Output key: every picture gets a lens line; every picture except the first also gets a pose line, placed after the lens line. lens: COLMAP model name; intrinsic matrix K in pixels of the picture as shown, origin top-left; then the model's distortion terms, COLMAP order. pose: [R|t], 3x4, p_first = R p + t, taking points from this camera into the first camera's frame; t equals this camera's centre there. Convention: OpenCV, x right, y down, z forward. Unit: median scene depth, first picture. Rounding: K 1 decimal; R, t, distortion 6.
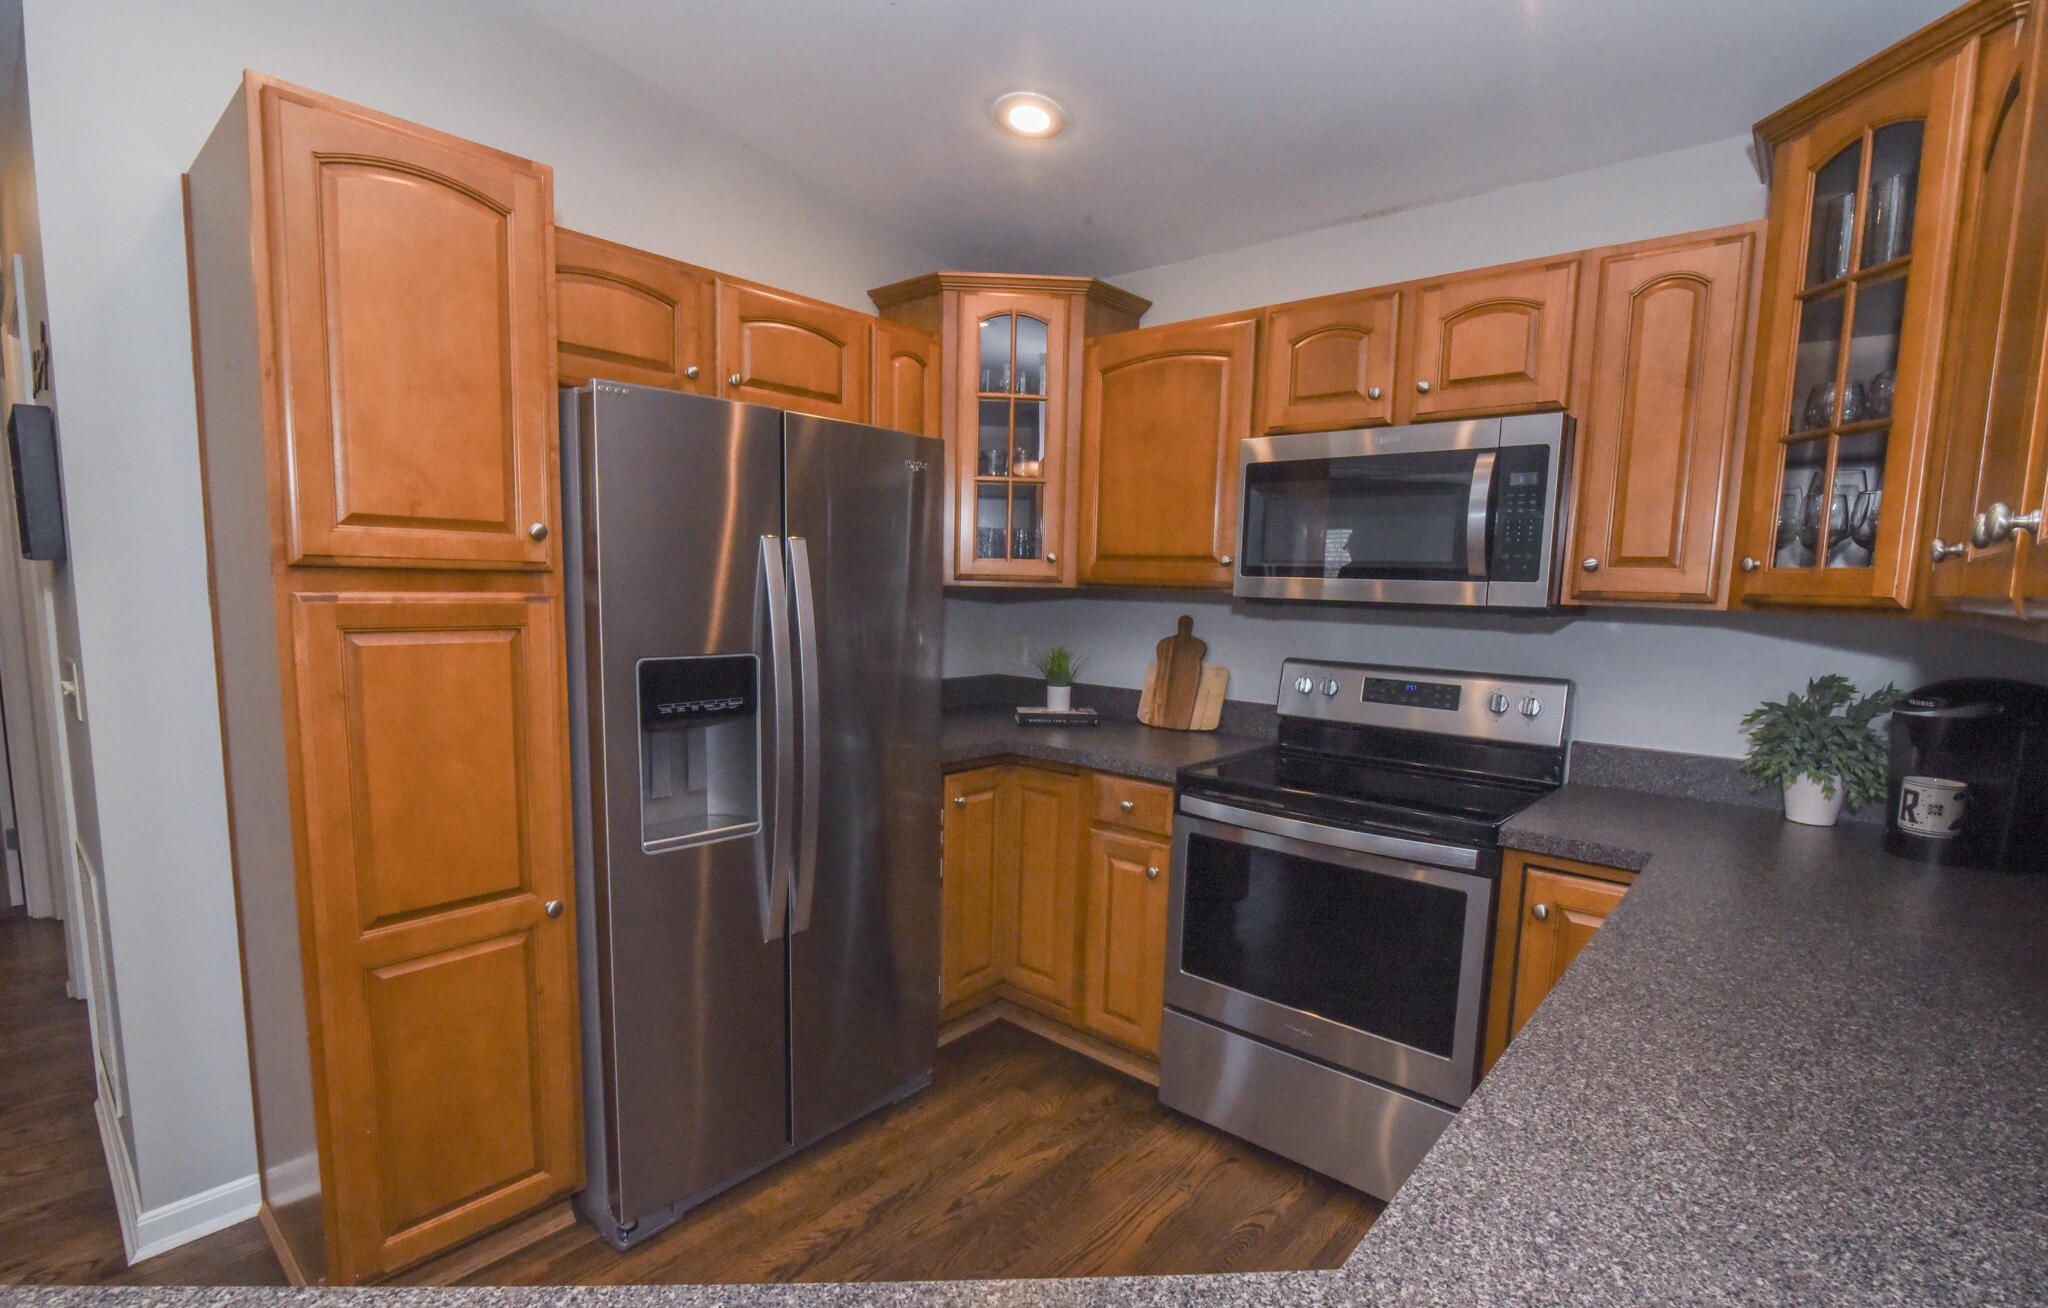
lens RADIAL K [[932.7, 0, 1019.8], [0, 932.7, 685.2], [0, 0, 1]] dist [-0.001249, -0.000083]
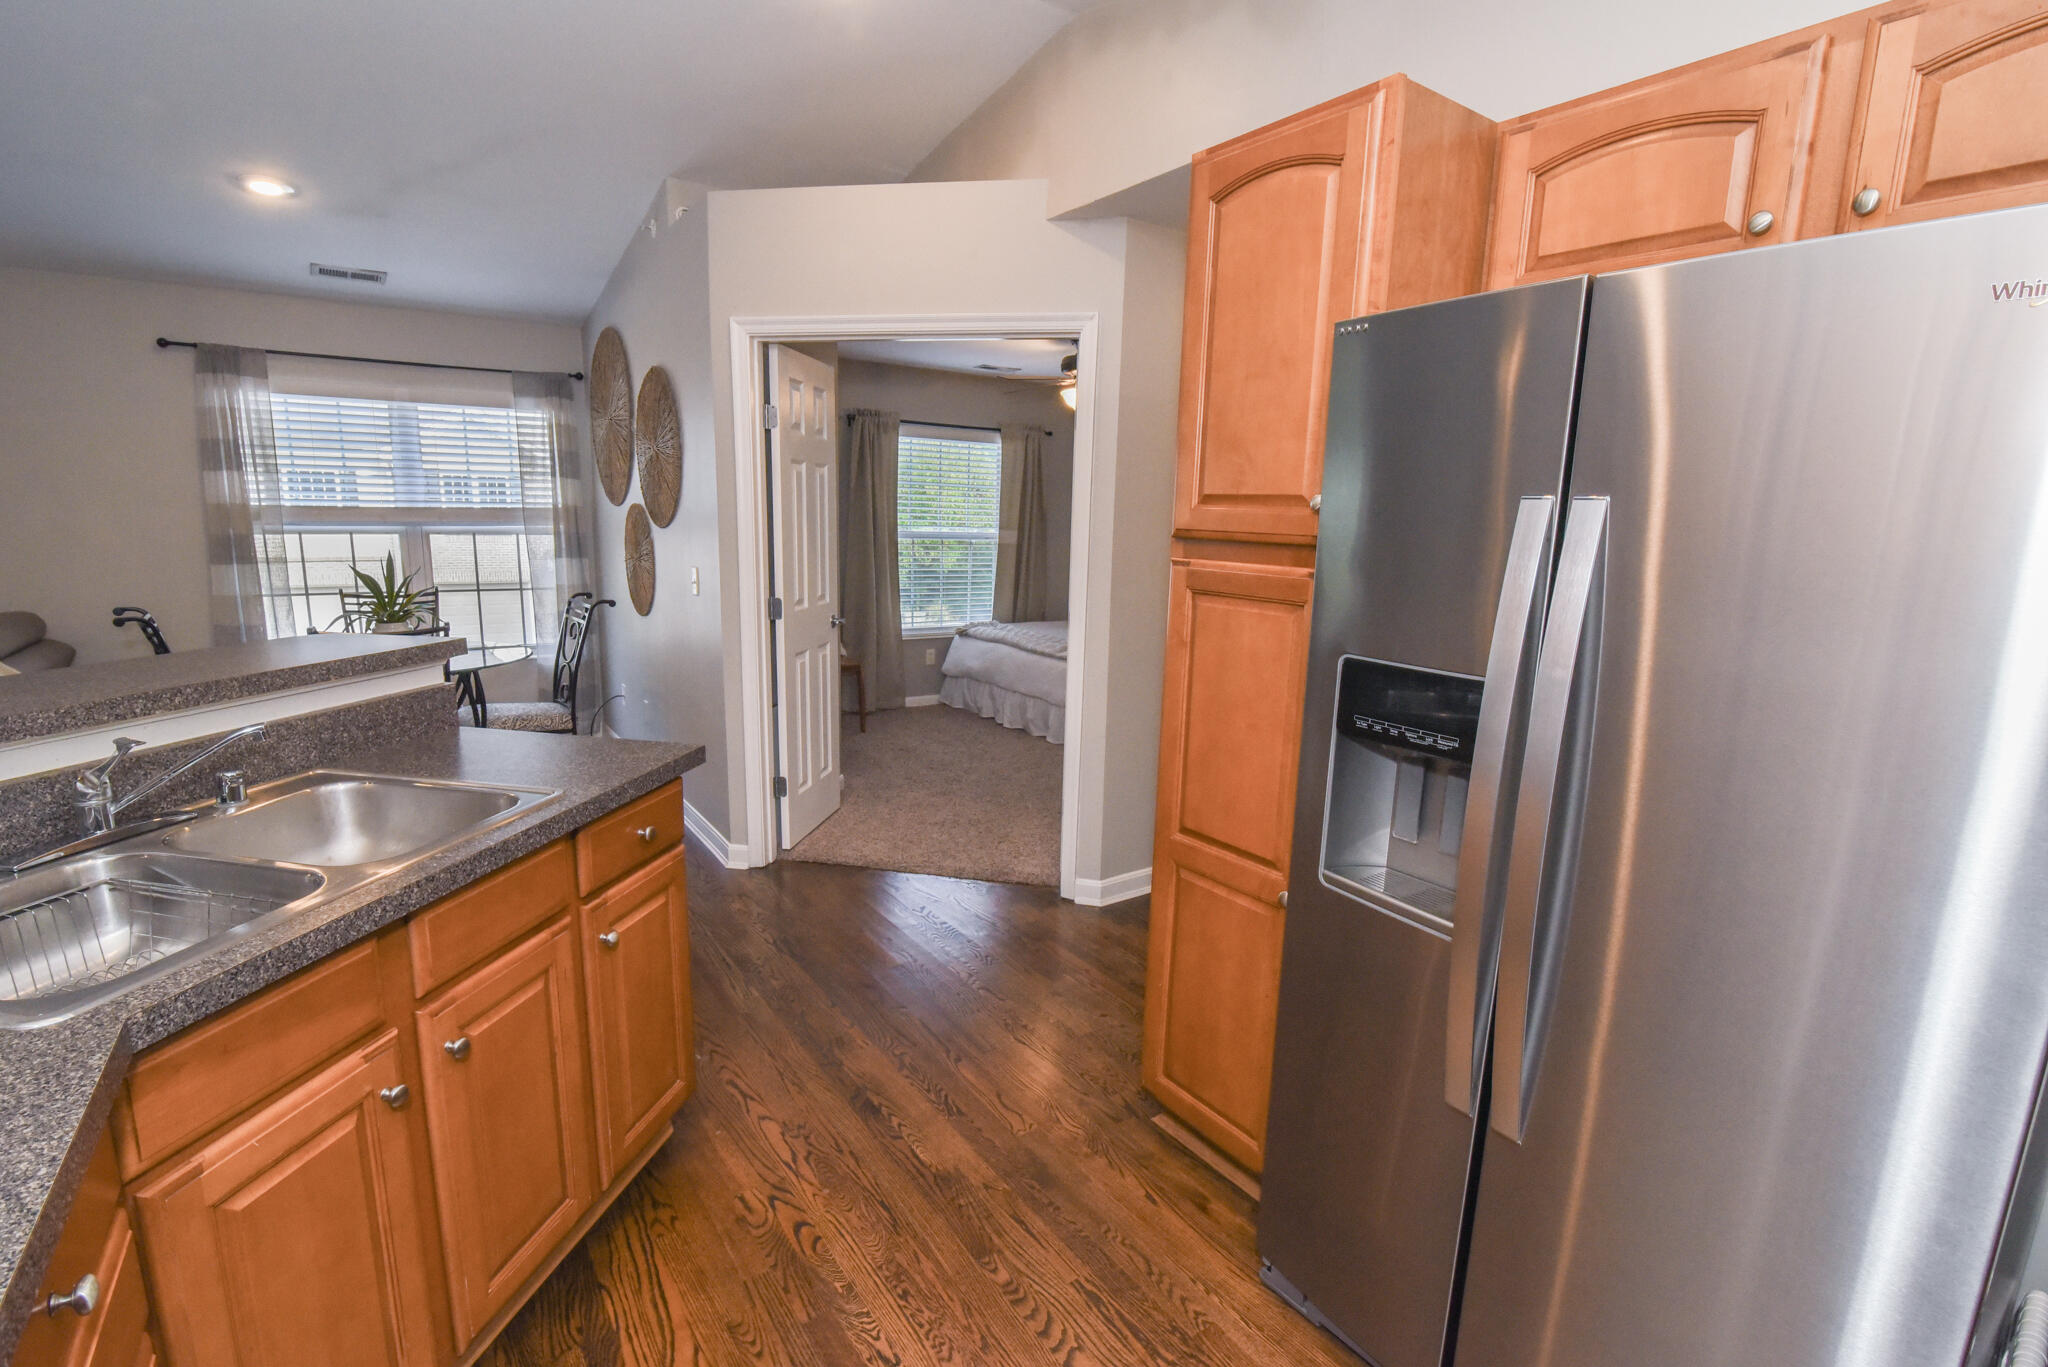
lens RADIAL K [[946.7, 0, 1024.0], [0, 946.7, 683.5], [0, 0, 1]] dist [-0.018399, 0.000828]
pose [[-0.239969, 0.146561, -0.959653, 0.507212], [-0.139846, 0.973008, 0.183570, -0.126746], [0.960655, 0.178255, -0.212996, 0.985633]]
